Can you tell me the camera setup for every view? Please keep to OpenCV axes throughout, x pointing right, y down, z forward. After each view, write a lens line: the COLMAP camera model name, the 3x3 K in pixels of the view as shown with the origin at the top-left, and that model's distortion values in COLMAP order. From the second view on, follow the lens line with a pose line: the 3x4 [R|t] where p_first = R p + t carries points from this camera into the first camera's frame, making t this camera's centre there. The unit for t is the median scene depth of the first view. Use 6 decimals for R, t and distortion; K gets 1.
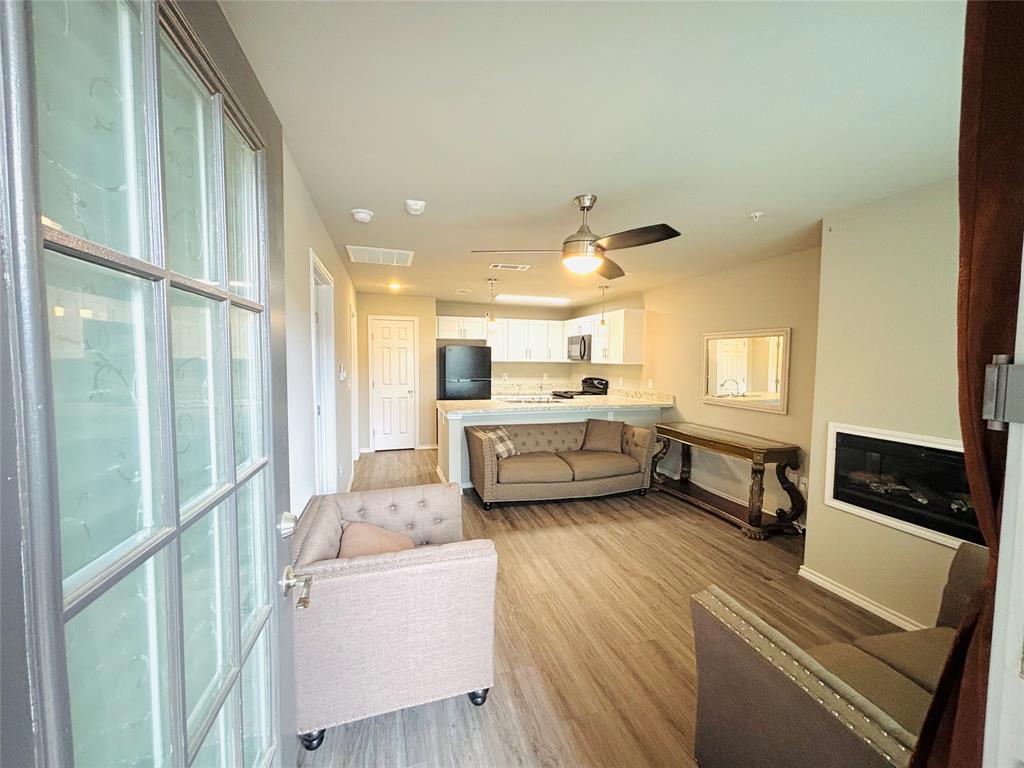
lens RADIAL K [[410.2, 0, 508.5], [0, 410.2, 381.1], [0, 0, 1]] dist [-0.002984, -0.000278]
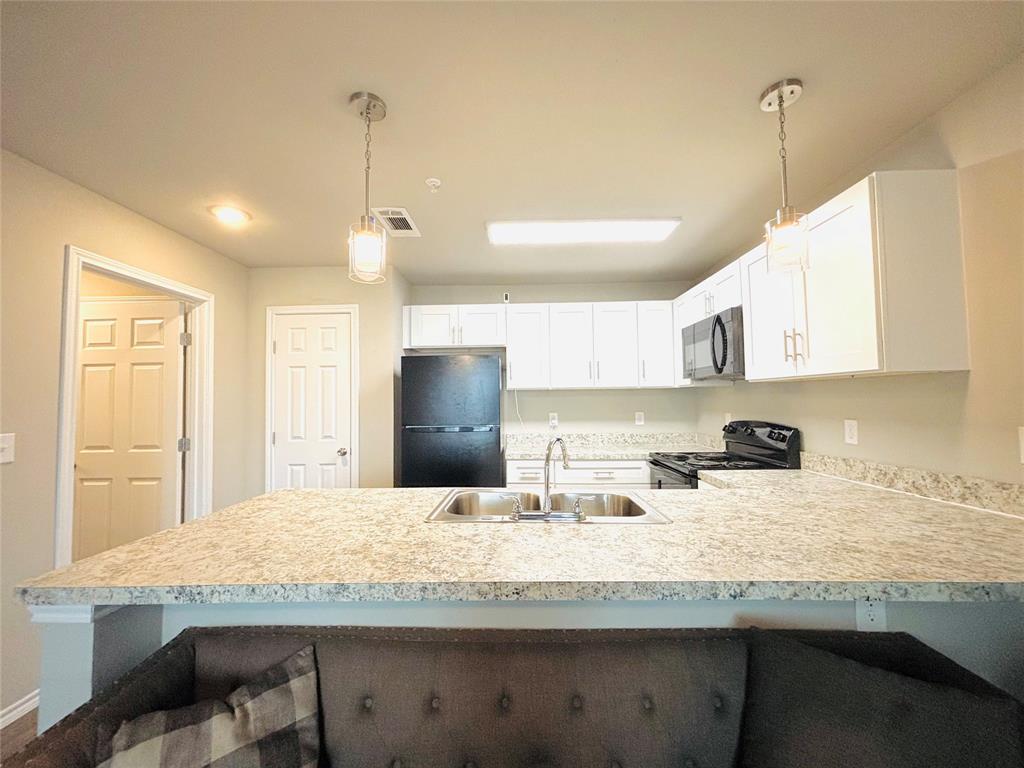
lens RADIAL K [[410.2, 0, 508.5], [0, 410.2, 381.1], [0, 0, 1]] dist [-0.002984, -0.000278]
pose [[0.949331, -0.035569, -0.312258, 0.154183], [0.002380, 0.994360, -0.106028, -0.008164], [0.314269, 0.099913, 0.944062, 0.793703]]
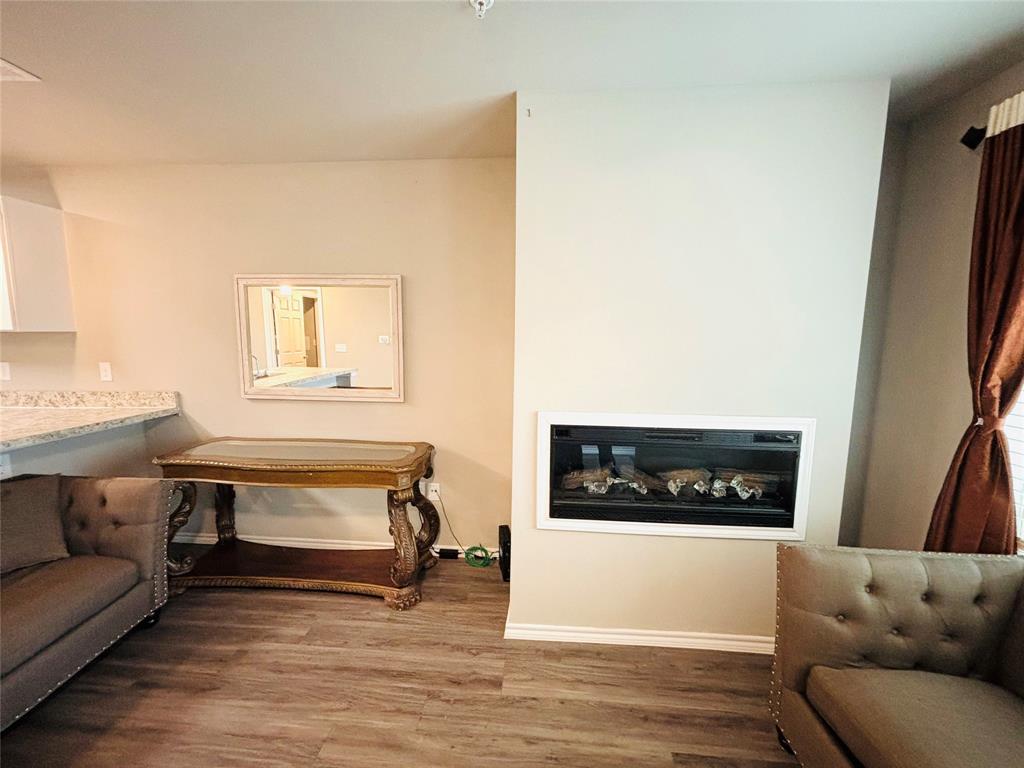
lens RADIAL K [[410.2, 0, 508.5], [0, 410.2, 381.1], [0, 0, 1]] dist [-0.002984, -0.000278]
pose [[0.353669, -0.114069, 0.928389, 0.076863], [0.044994, 0.993462, 0.104923, -0.014089], [-0.934288, 0.004664, 0.356489, 0.451312]]
